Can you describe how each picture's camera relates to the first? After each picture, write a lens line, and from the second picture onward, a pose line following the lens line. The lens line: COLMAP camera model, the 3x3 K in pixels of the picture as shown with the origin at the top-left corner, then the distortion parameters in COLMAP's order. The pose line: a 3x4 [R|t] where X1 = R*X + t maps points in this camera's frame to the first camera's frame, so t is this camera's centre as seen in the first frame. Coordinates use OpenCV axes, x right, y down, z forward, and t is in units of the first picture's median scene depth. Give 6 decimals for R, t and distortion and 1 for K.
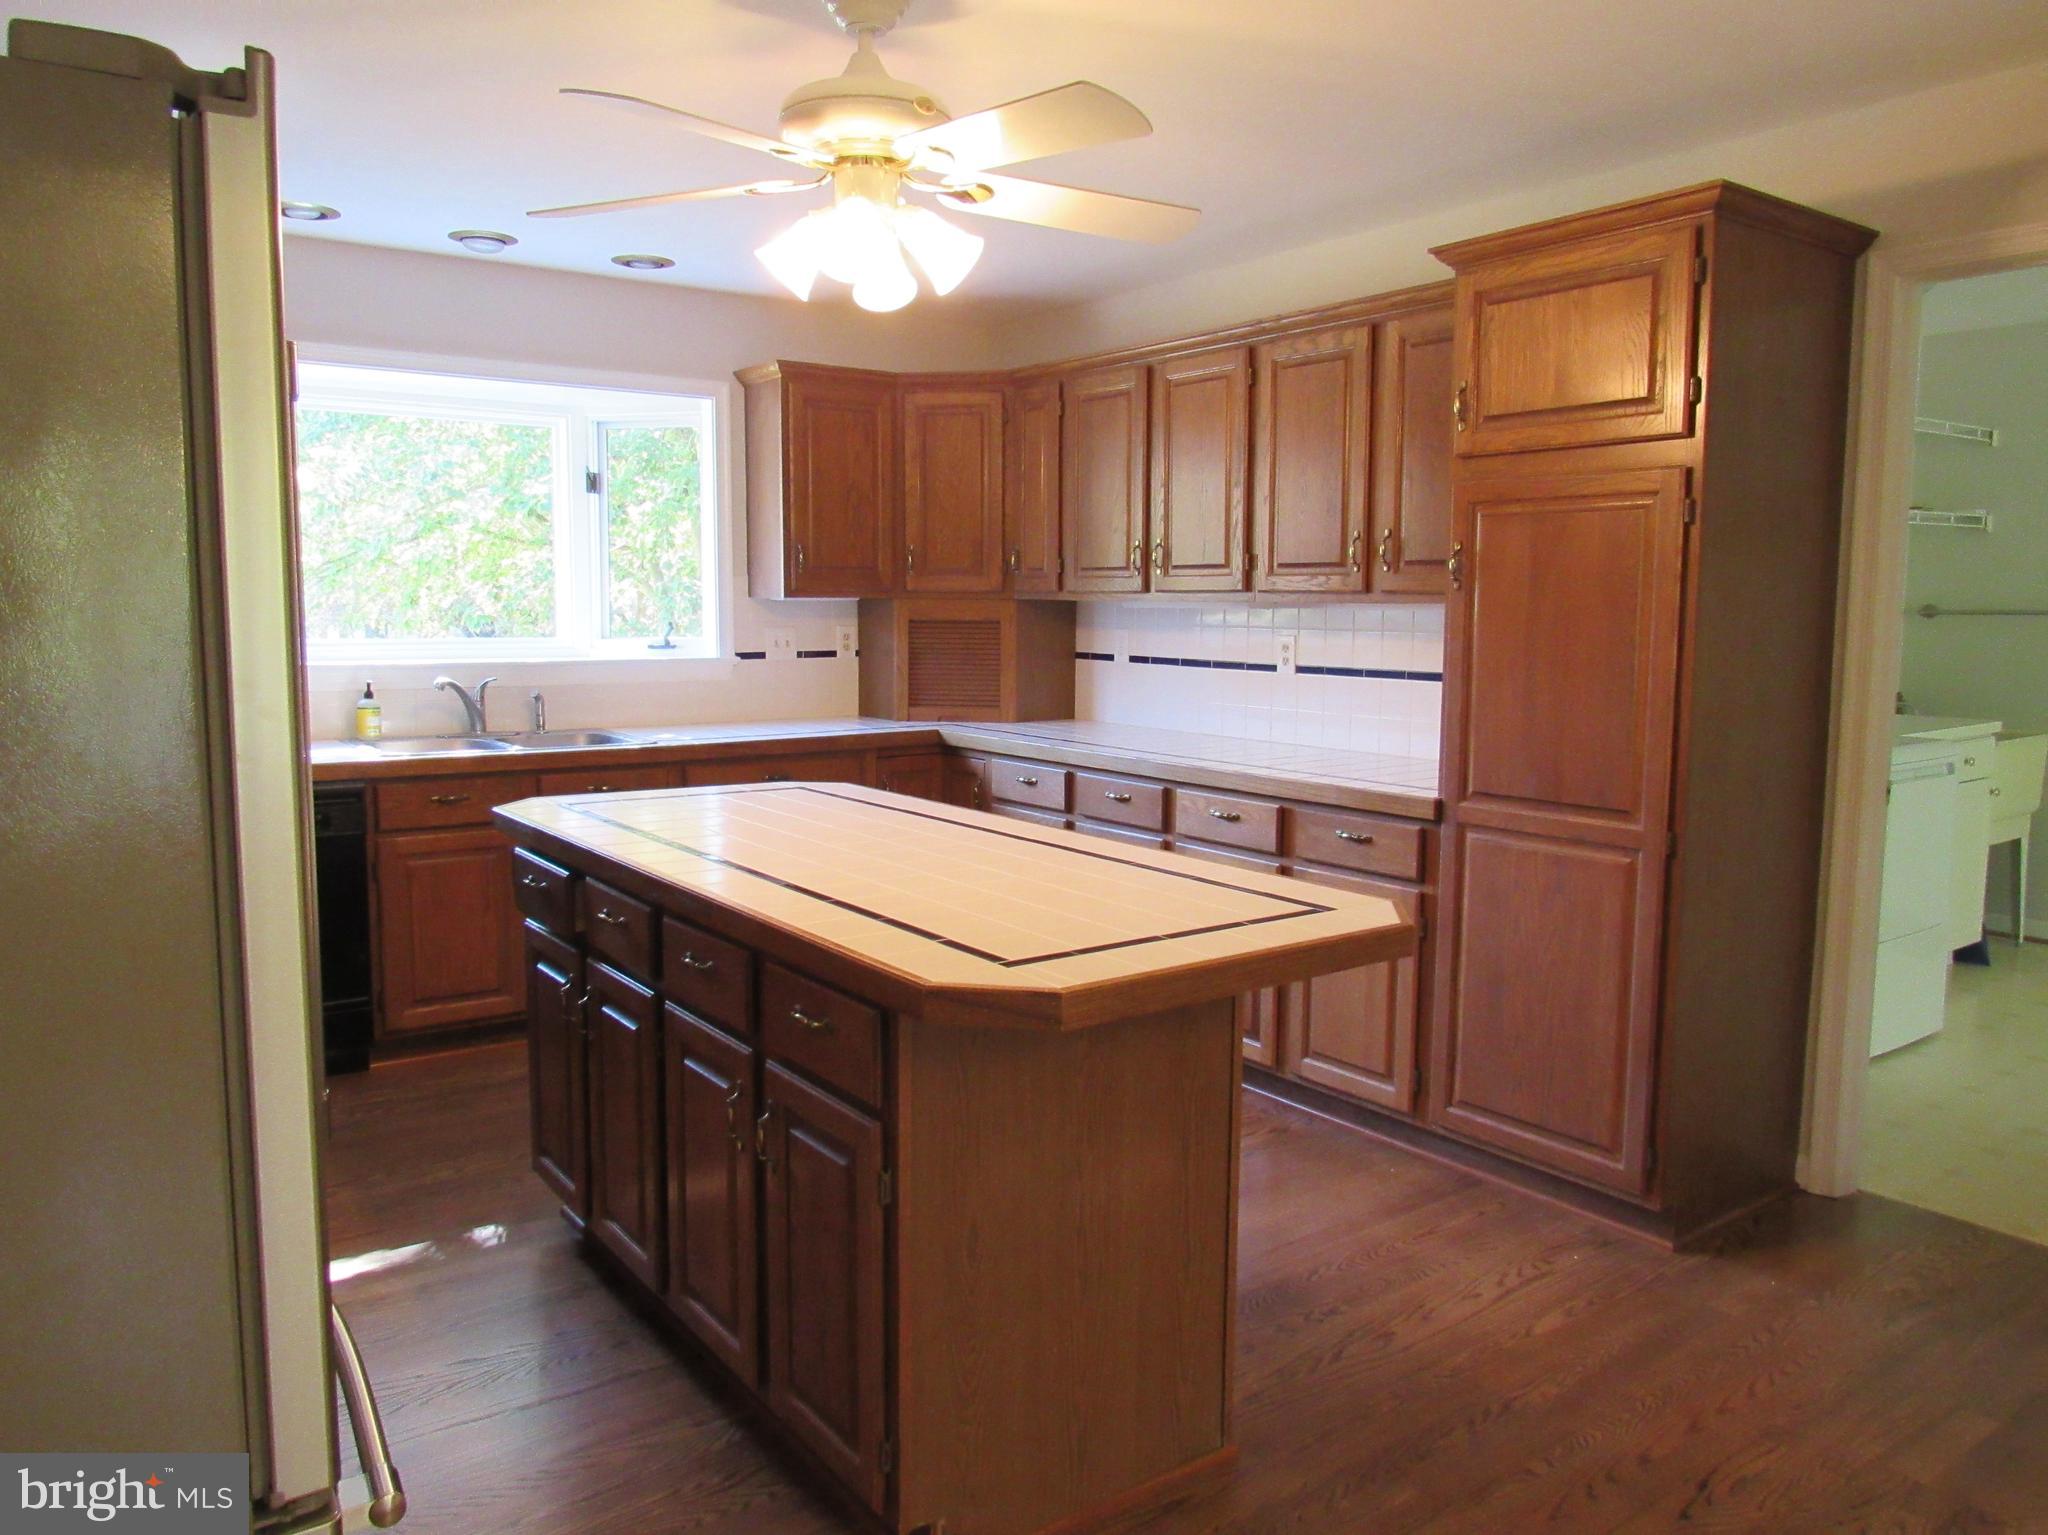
lens RADIAL K [[1470.4, 0, 1024.0], [0, 1470.4, 767.5], [0, 0, 1]] dist [-0.035645, 0.005842]
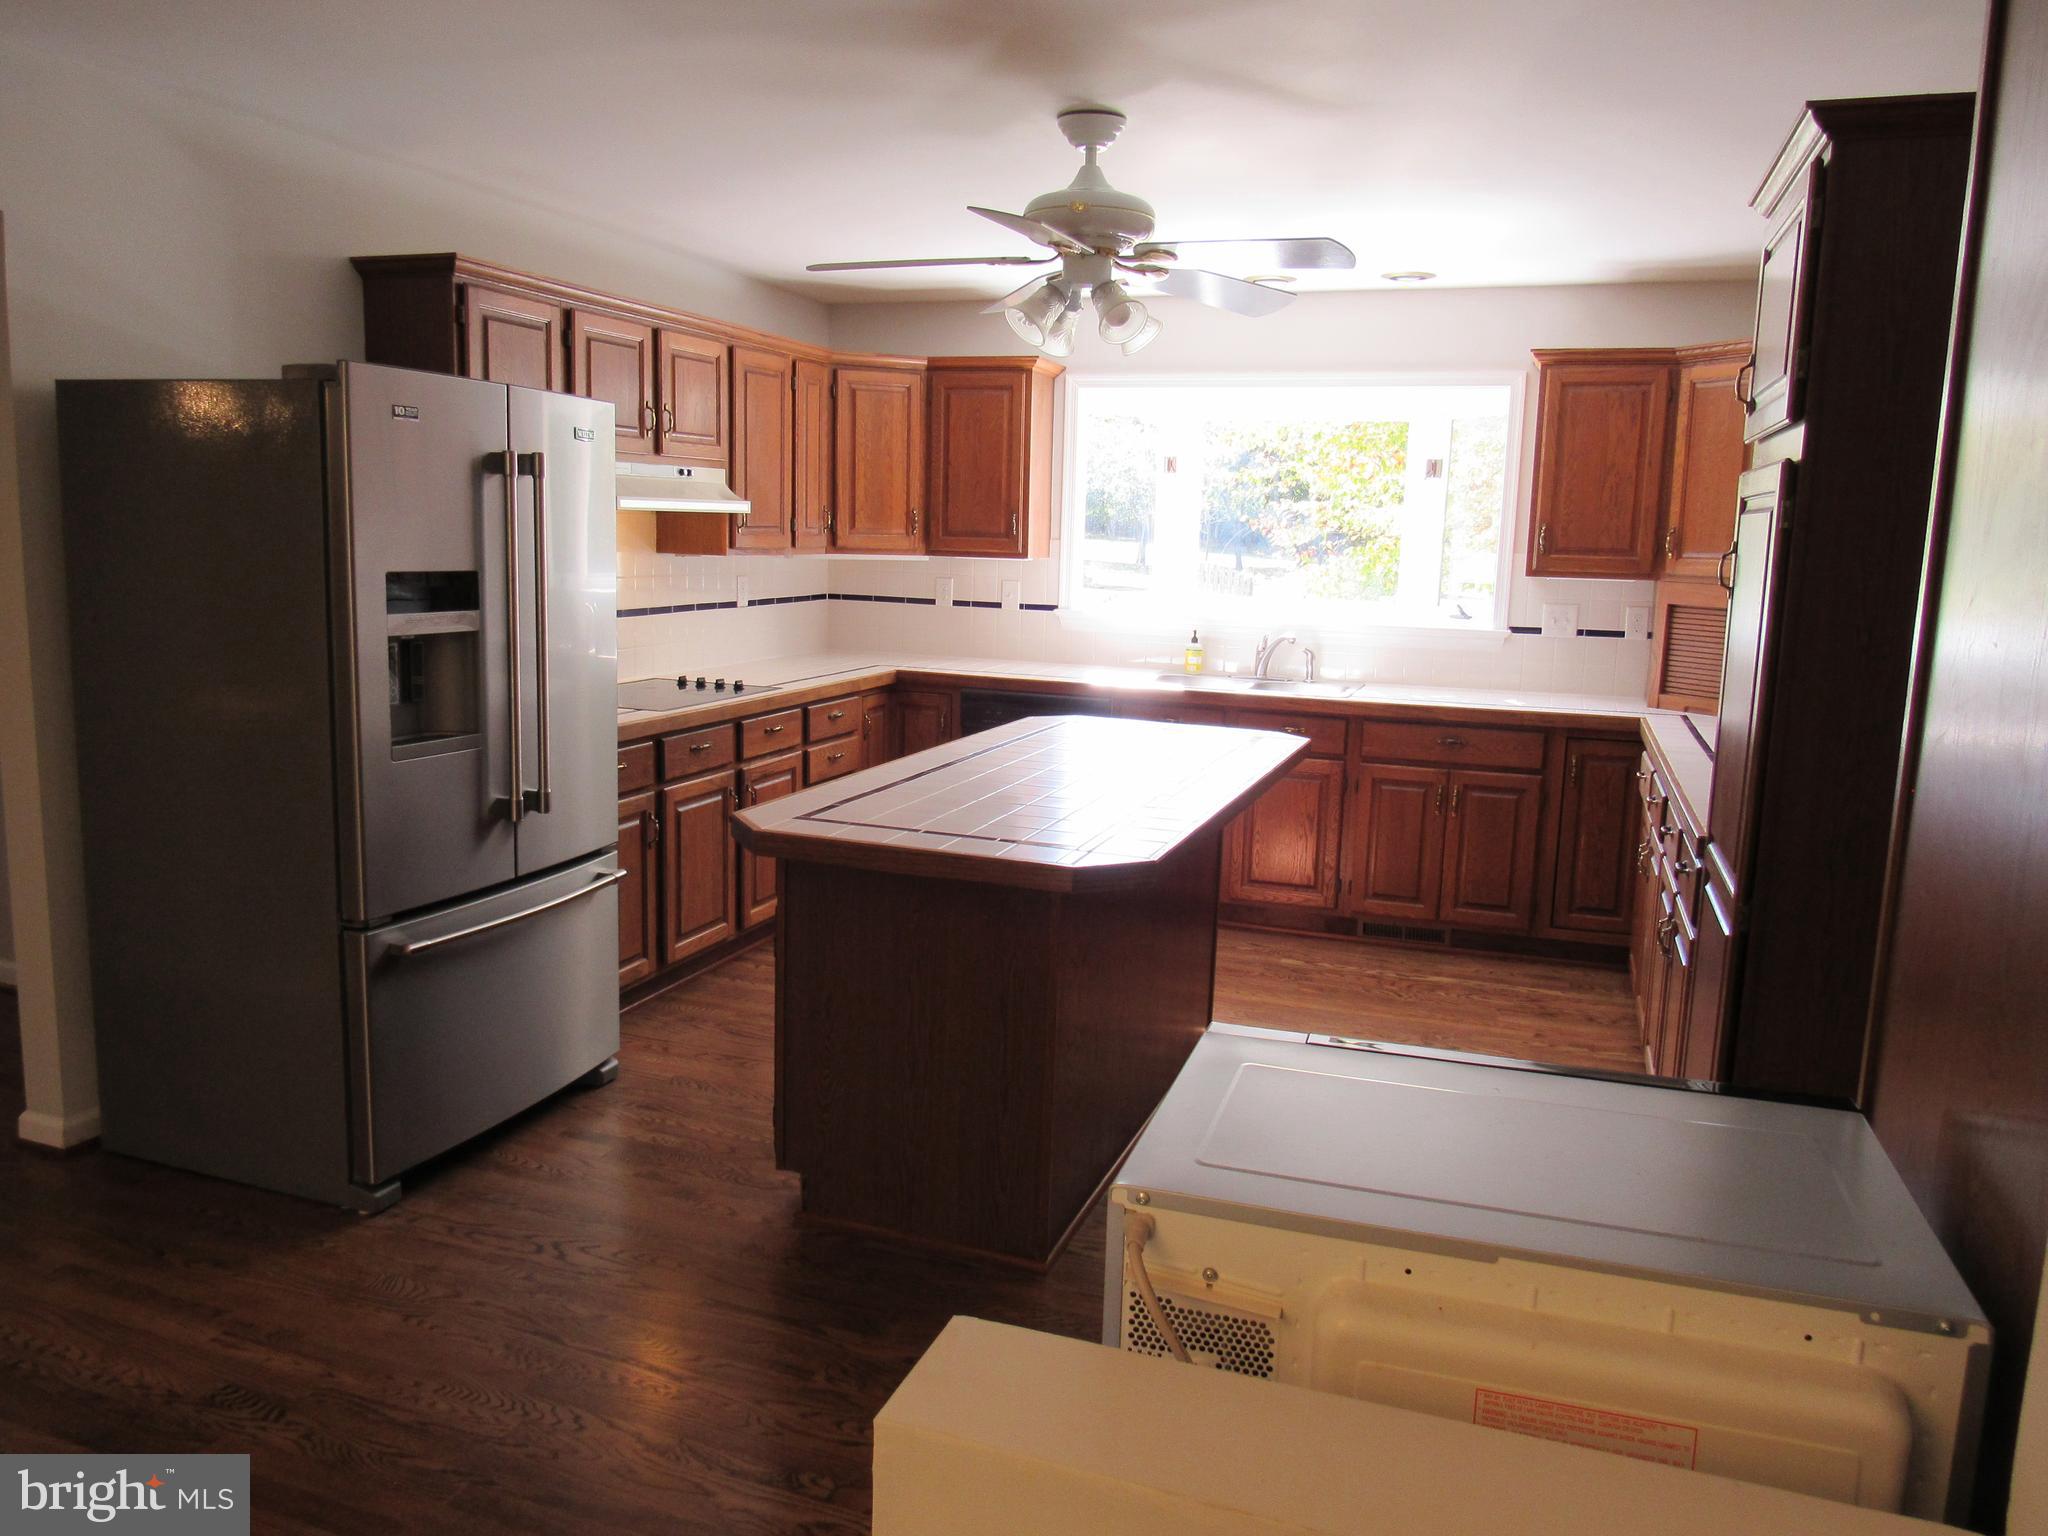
lens RADIAL K [[1469.3, 0, 1024.0], [0, 1469.3, 768.0], [0, 0, 1]] dist [0.005743, -0.000396]
pose [[0.565763, 0.139490, -0.812684, 0.494458], [-0.114999, 0.989303, 0.089746, -0.032290], [0.816510, 0.042682, 0.575752, 0.101311]]
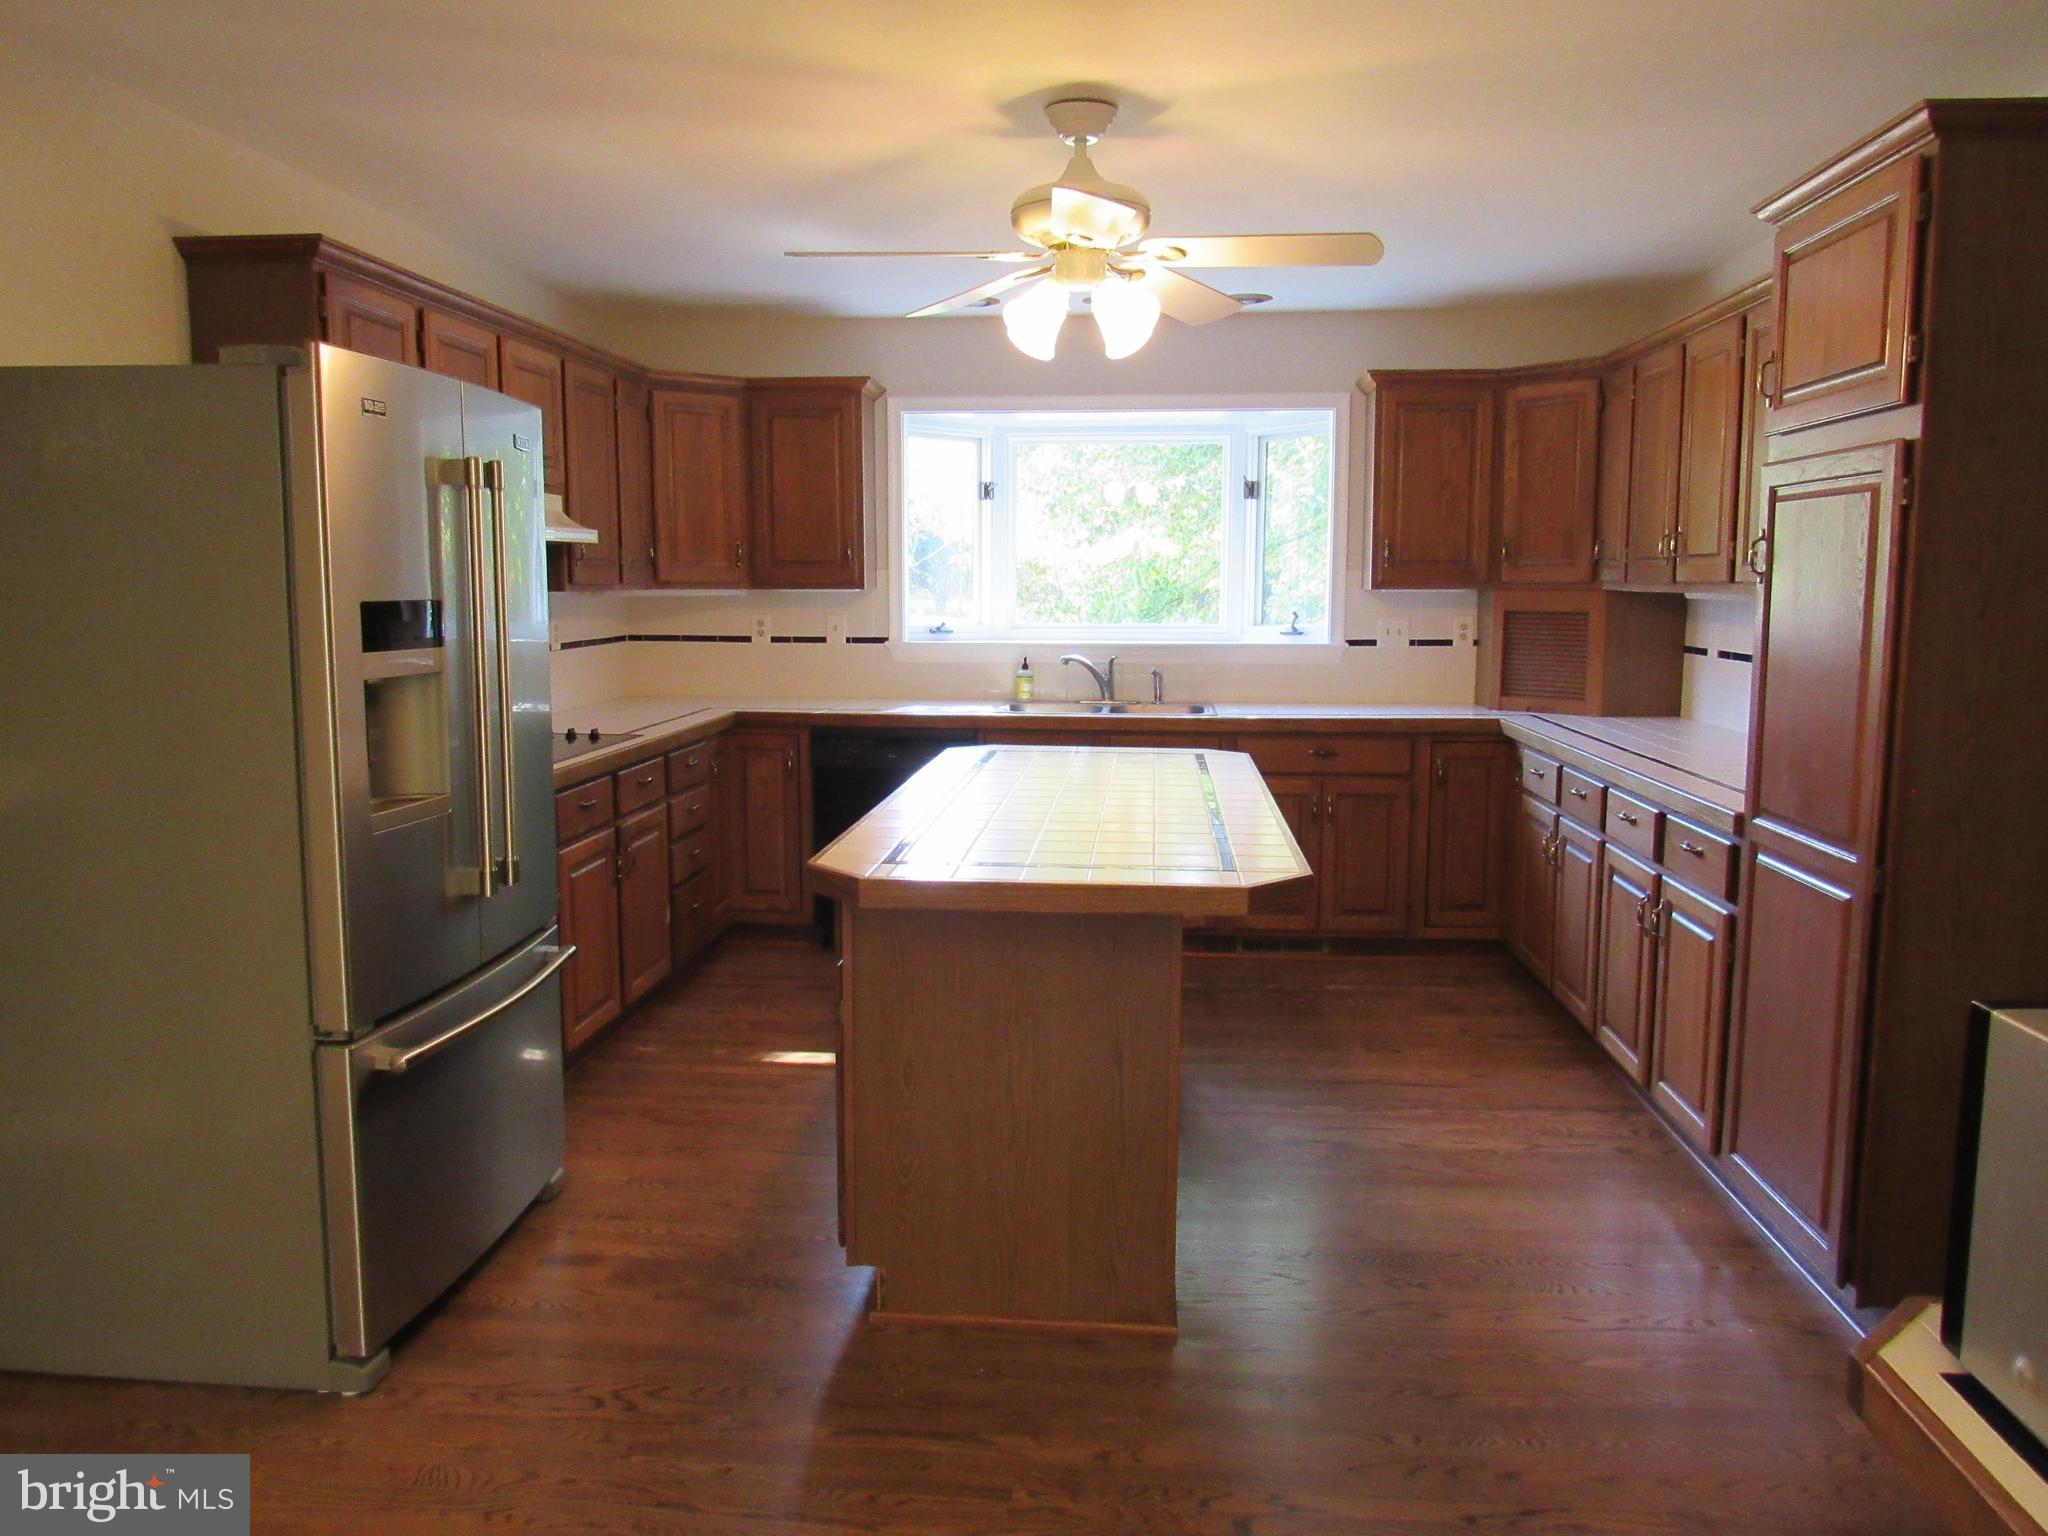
lens RADIAL K [[1466.4, 0, 1024.0], [0, 1466.4, 768.0], [0, 0, 1]] dist [0.006476, 0.004267]
pose [[0.755527, 0.075125, -0.650795, 0.348720], [-0.067482, 0.997043, 0.036752, -0.006512], [0.651632, 0.016150, 0.758363, 0.010123]]
